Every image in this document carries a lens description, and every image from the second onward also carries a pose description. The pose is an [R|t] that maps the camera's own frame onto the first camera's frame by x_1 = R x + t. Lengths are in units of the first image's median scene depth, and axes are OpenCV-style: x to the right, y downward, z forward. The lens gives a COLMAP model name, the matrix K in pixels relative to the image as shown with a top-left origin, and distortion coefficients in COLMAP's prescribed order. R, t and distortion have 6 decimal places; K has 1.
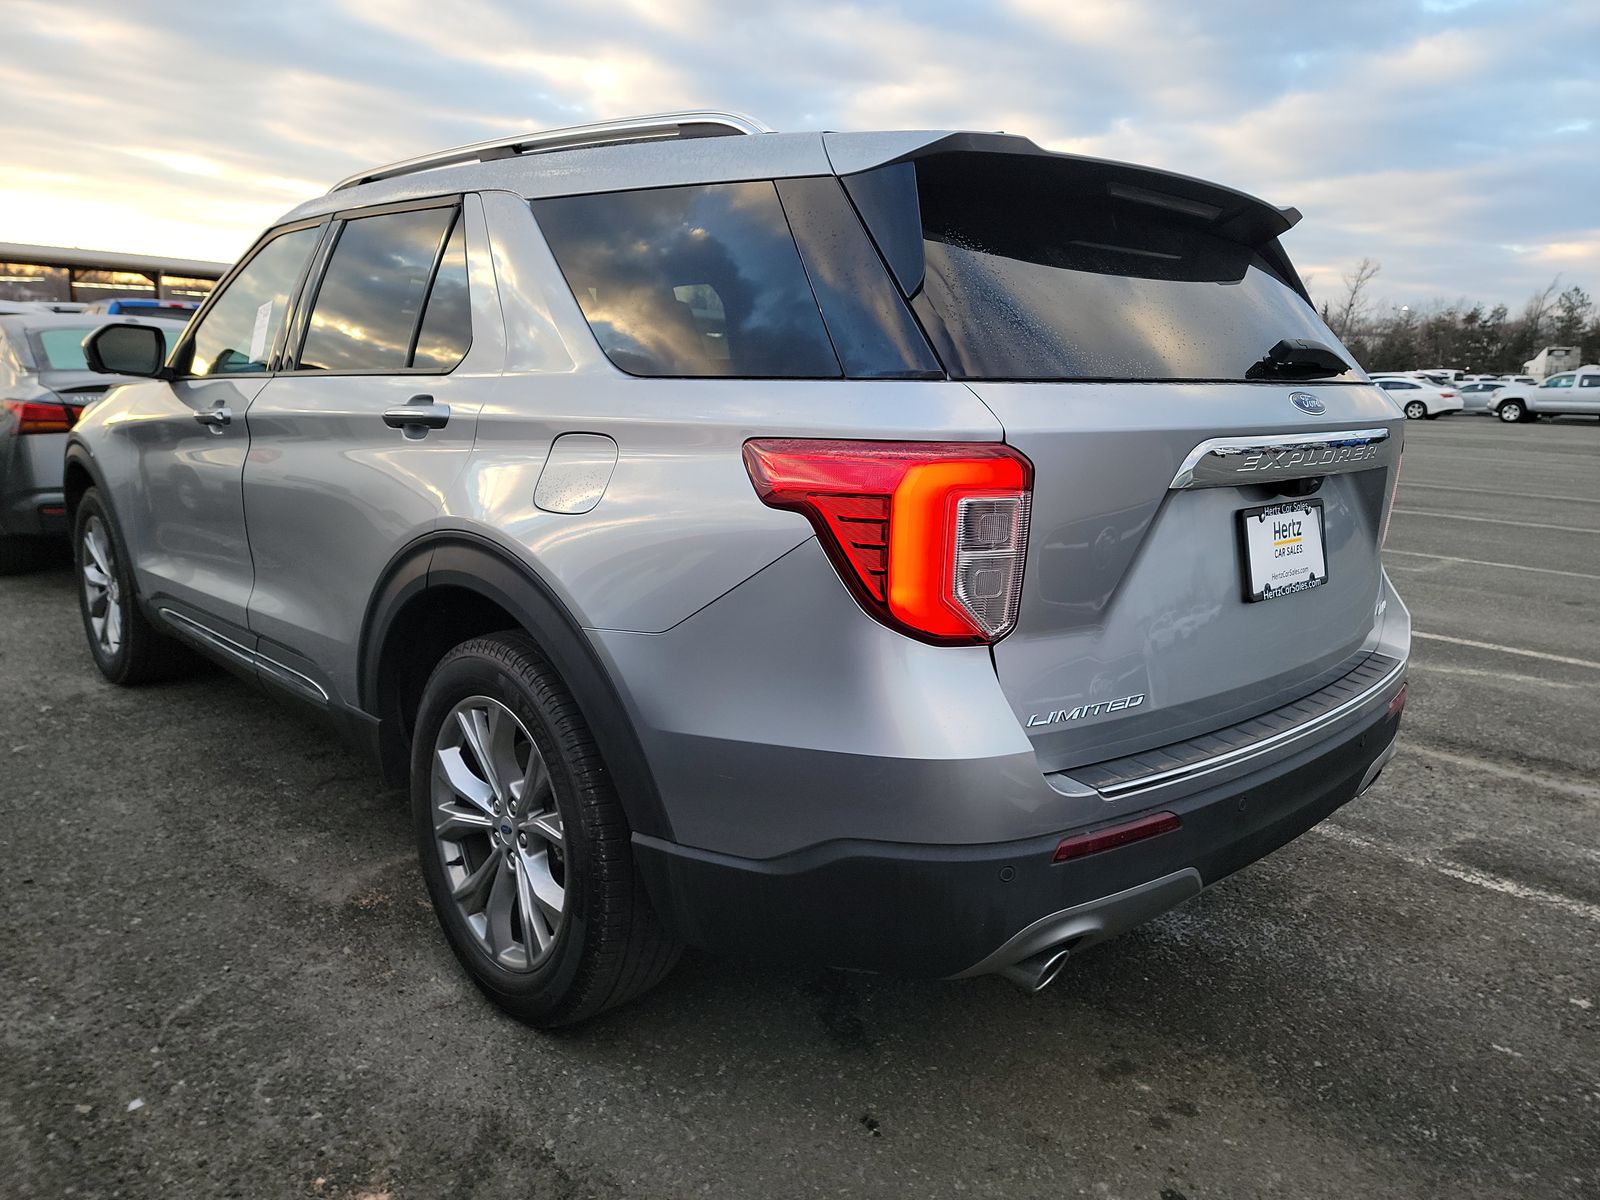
lens RADIAL K [[1124.1, 0, 814.5], [0, 1124.1, 601.2], [0, 0, 1]] dist [0.043448, -0.019864]
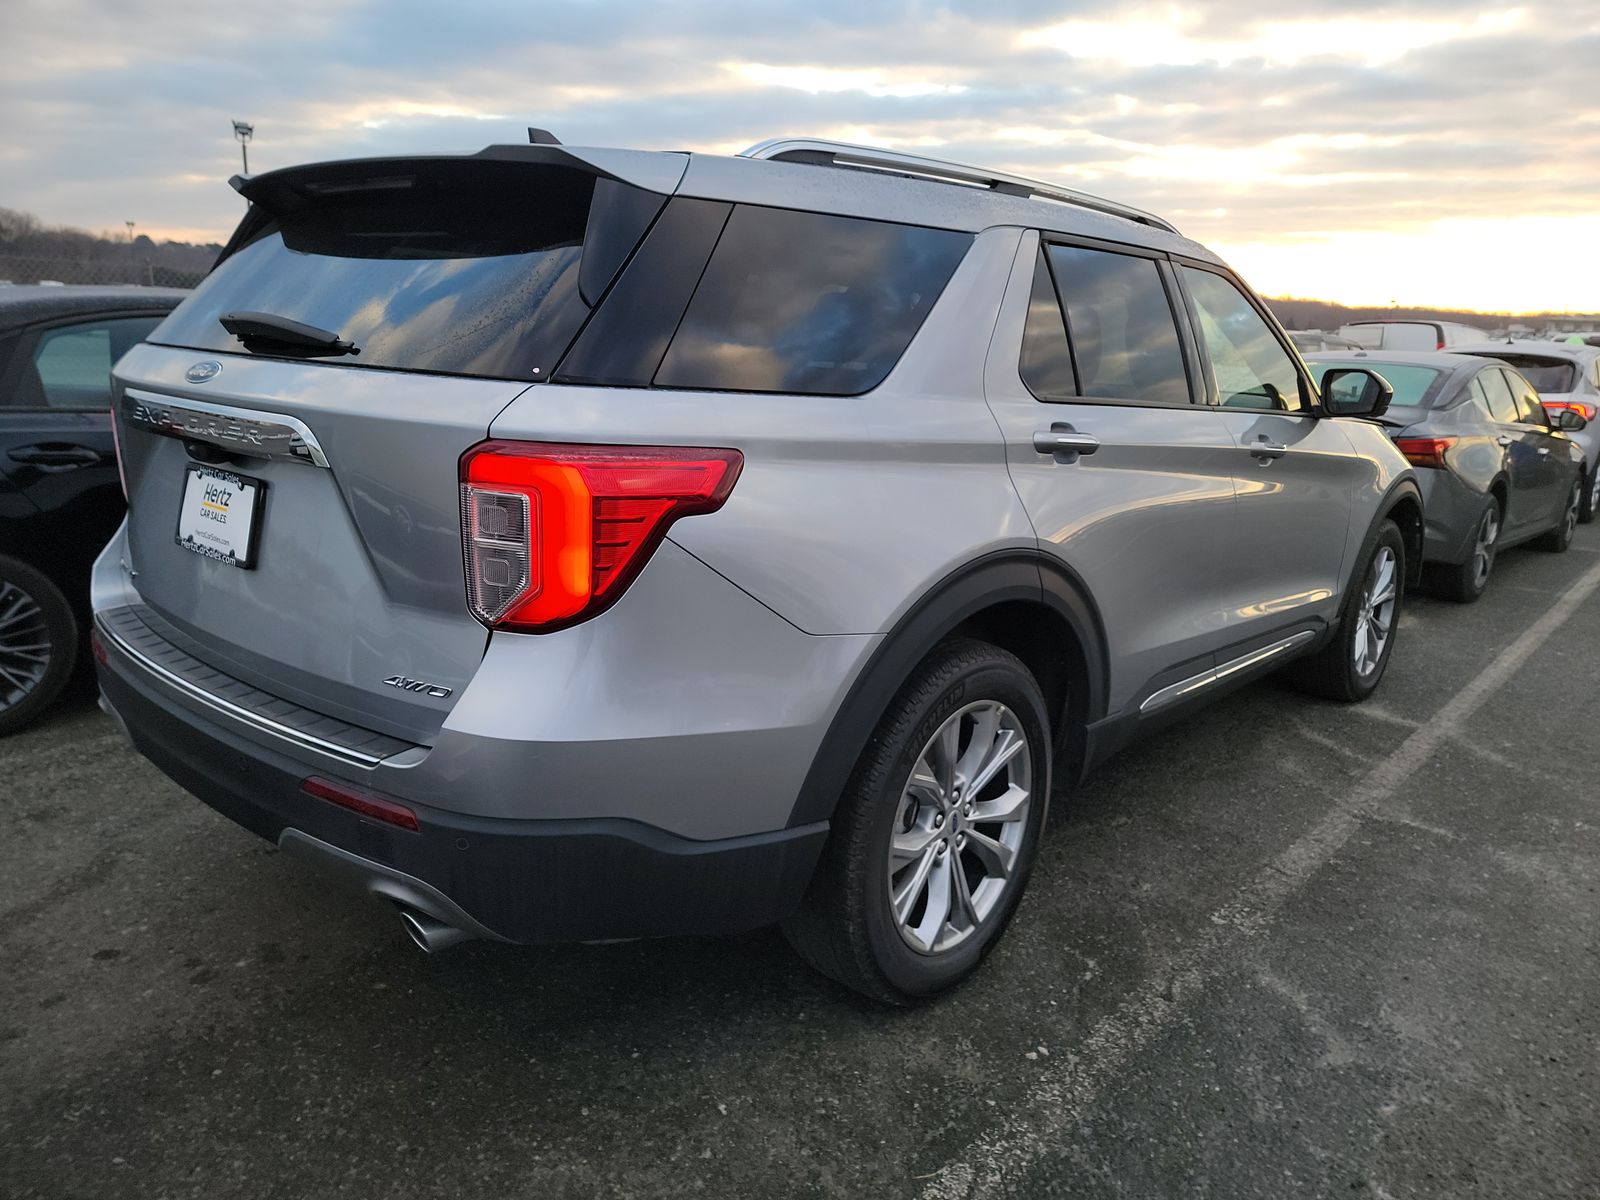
lens RADIAL K [[1124.1, 0, 788.8], [0, 1124.1, 599.2], [0, 0, 1]] dist [0.043448, -0.019864]
pose [[0.081118, 0.201922, -0.976037, 1.510855], [-0.252883, 0.951390, 0.175806, -0.291074], [0.964090, 0.232562, 0.128238, 1.415023]]
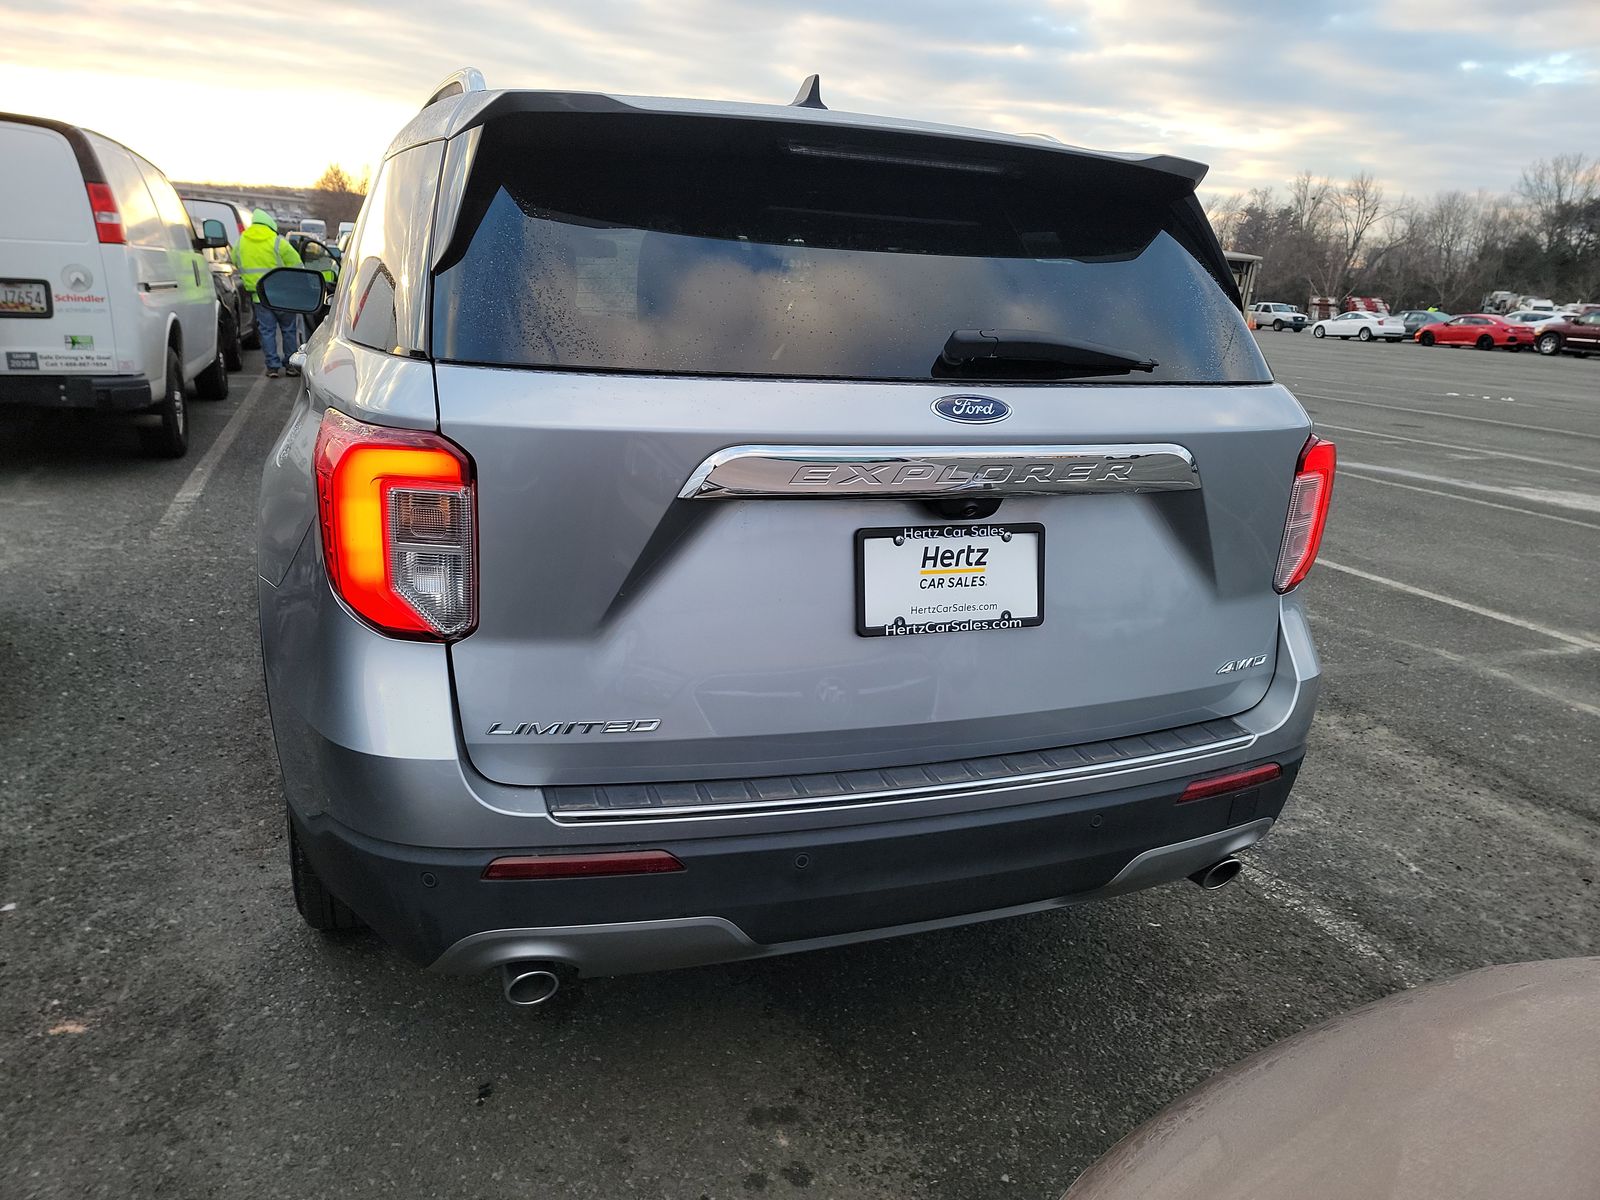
lens RADIAL K [[1124.1, 0, 790.8], [0, 1124.1, 609.0], [0, 0, 1]] dist [0.043448, -0.019864]
pose [[0.917709, 0.130789, -0.375106, 0.636282], [-0.107854, 0.990812, 0.081601, -0.081555], [0.382332, -0.034429, 0.923383, 0.183884]]
